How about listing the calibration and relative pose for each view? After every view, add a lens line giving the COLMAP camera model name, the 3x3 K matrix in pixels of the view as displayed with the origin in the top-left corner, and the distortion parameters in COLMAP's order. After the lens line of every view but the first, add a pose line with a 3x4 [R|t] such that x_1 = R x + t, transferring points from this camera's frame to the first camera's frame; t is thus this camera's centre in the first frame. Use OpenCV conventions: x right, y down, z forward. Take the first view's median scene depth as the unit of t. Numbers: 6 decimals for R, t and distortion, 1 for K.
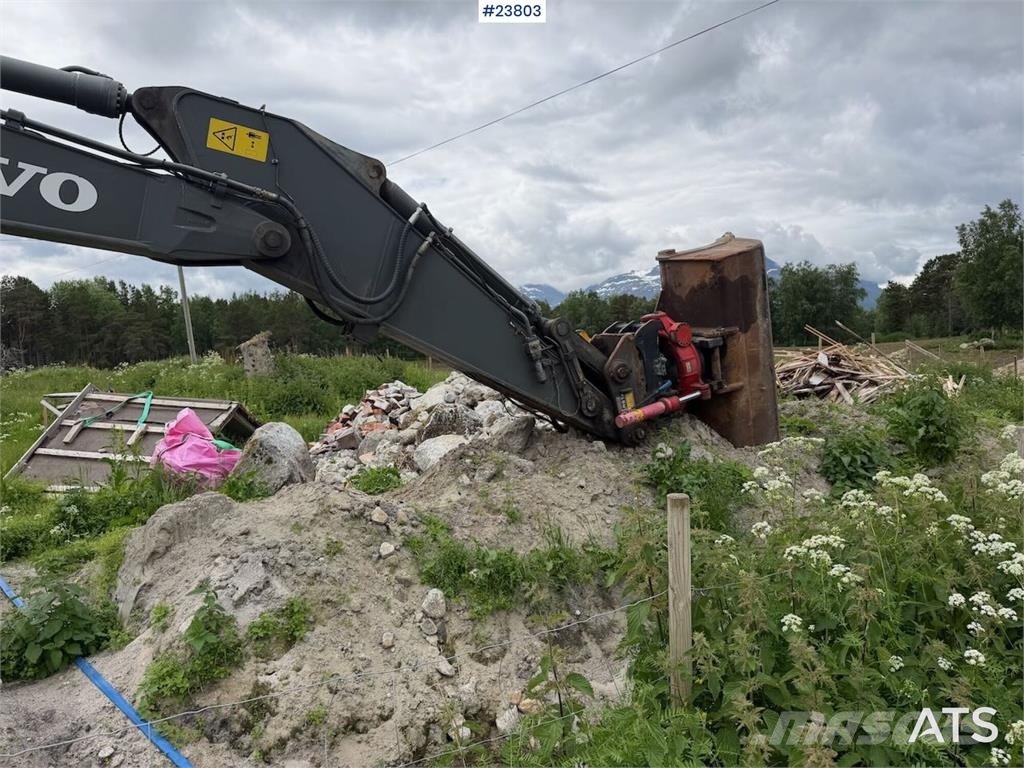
lens RADIAL K [[703.8, 0, 512.0], [0, 703.8, 384.0], [0, 0, 1]] dist [0.063156, -0.075914]
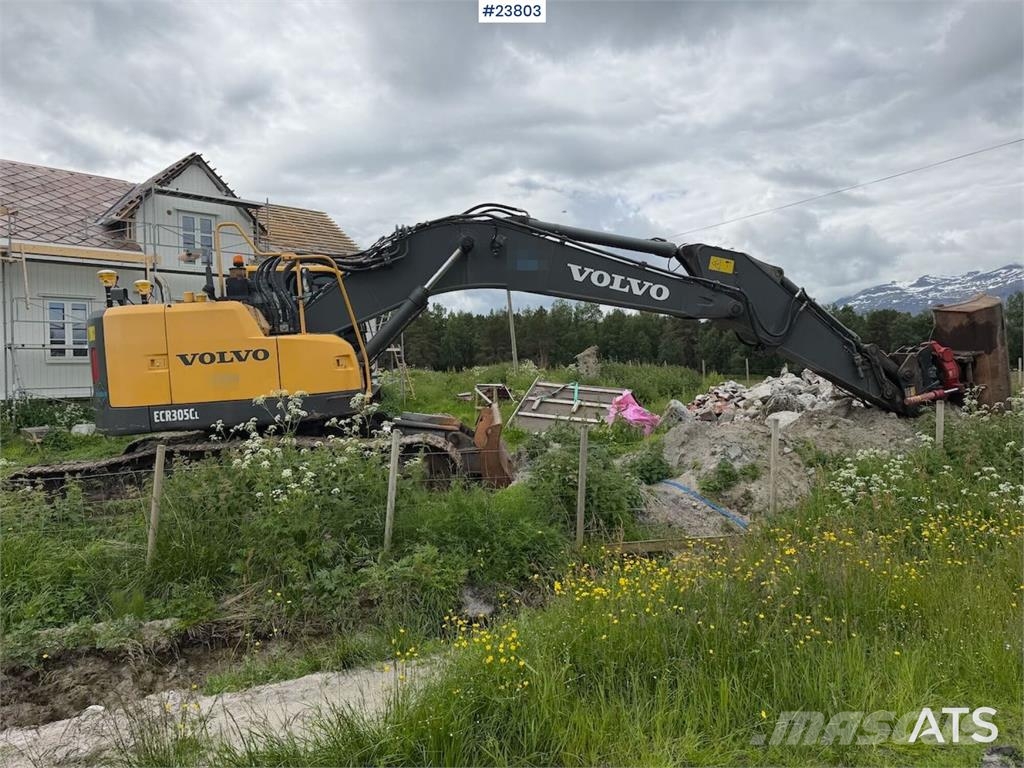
lens RADIAL K [[729.0, 0, 525.6], [0, 729.0, 382.0], [0, 0, 1]] dist [0.162579, -0.257308]
pose [[0.958663, 0.034568, -0.282436, -0.215154], [-0.041372, 0.998979, -0.018160, 0.068489], [0.281520, 0.029094, 0.959114, -0.980814]]
